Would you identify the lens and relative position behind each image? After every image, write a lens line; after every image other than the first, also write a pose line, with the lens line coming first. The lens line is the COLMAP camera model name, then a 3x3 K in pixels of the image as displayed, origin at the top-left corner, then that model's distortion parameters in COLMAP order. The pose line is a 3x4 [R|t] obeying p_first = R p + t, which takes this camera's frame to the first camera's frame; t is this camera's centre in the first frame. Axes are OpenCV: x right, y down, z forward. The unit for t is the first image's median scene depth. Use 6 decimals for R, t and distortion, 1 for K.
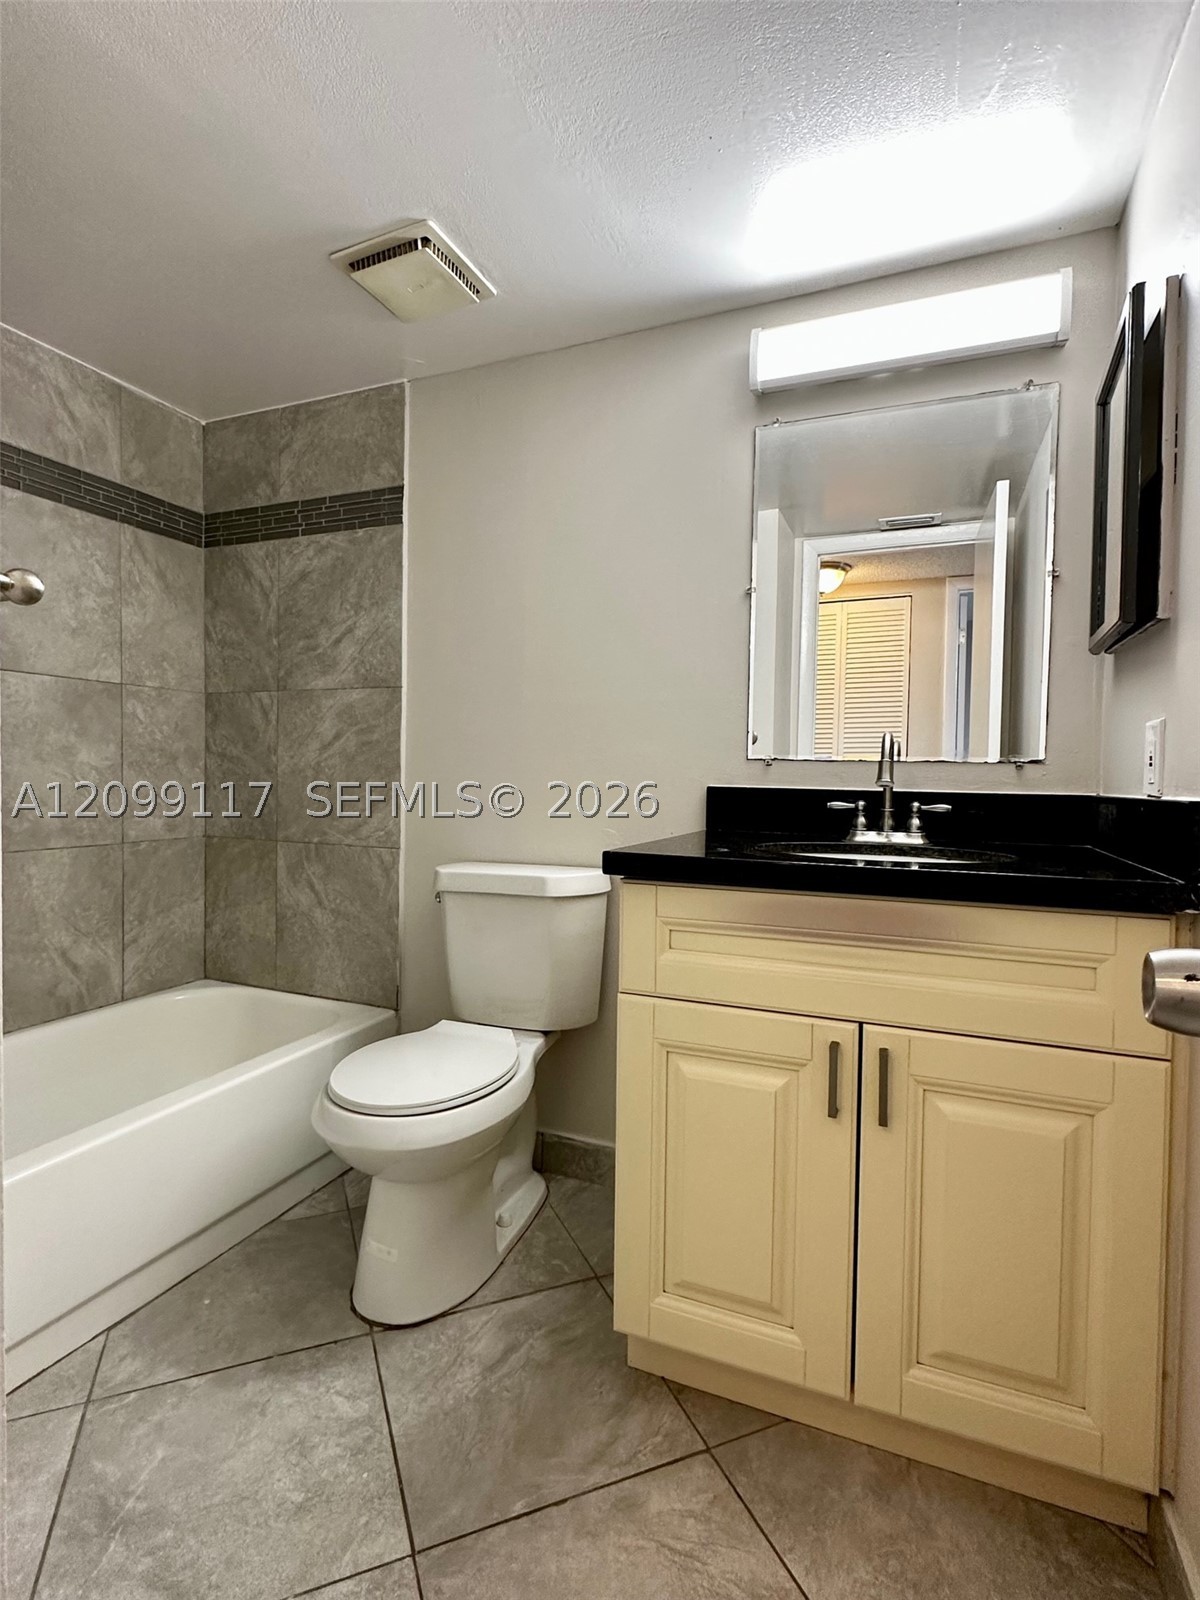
lens RADIAL K [[706.3, 0, 626.3], [0, 706.3, 765.1], [0, 0, 1]] dist [0.001764, -0.000153]
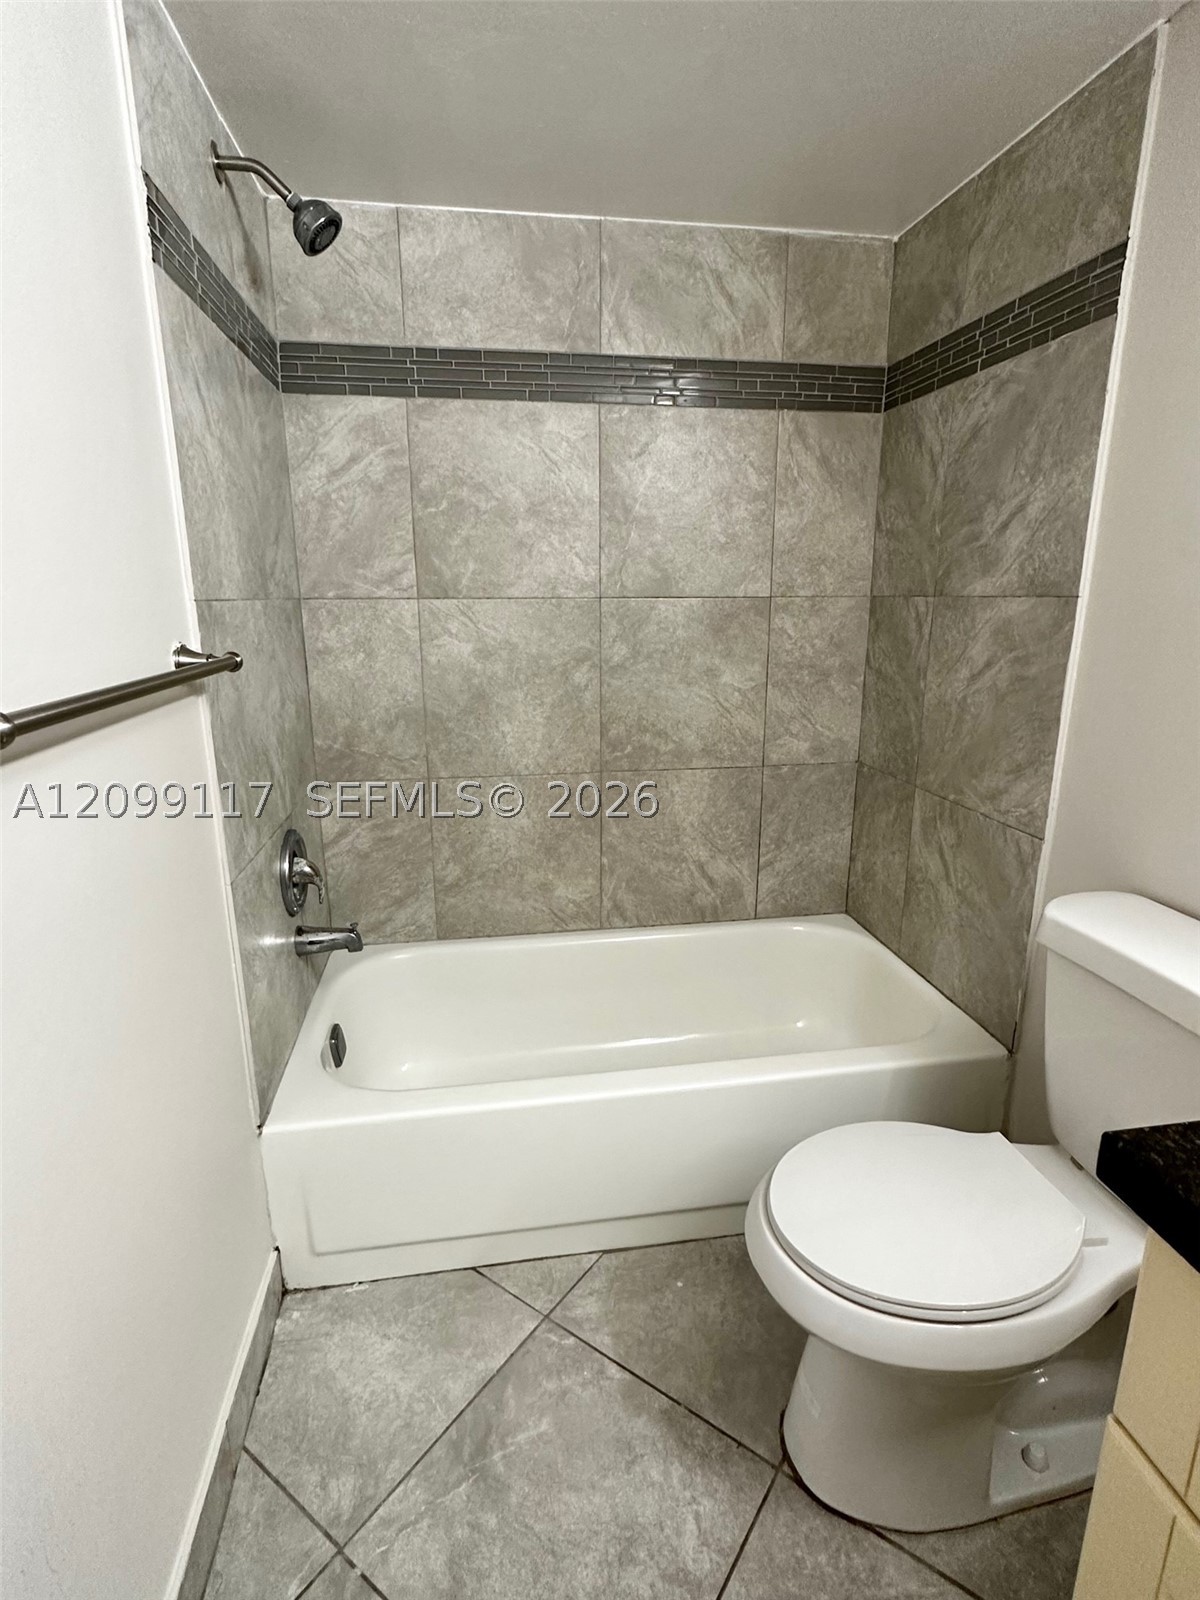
lens RADIAL K [[790.6, 0, 645.2], [0, 790.6, 778.3], [0, 0, 1]] dist [0.000289, -0.000042]
pose [[0.531428, 0.189869, -0.825551, 0.091990], [-0.012947, 0.976264, 0.216198, -0.097559], [0.847005, -0.104205, 0.521272, 0.274814]]
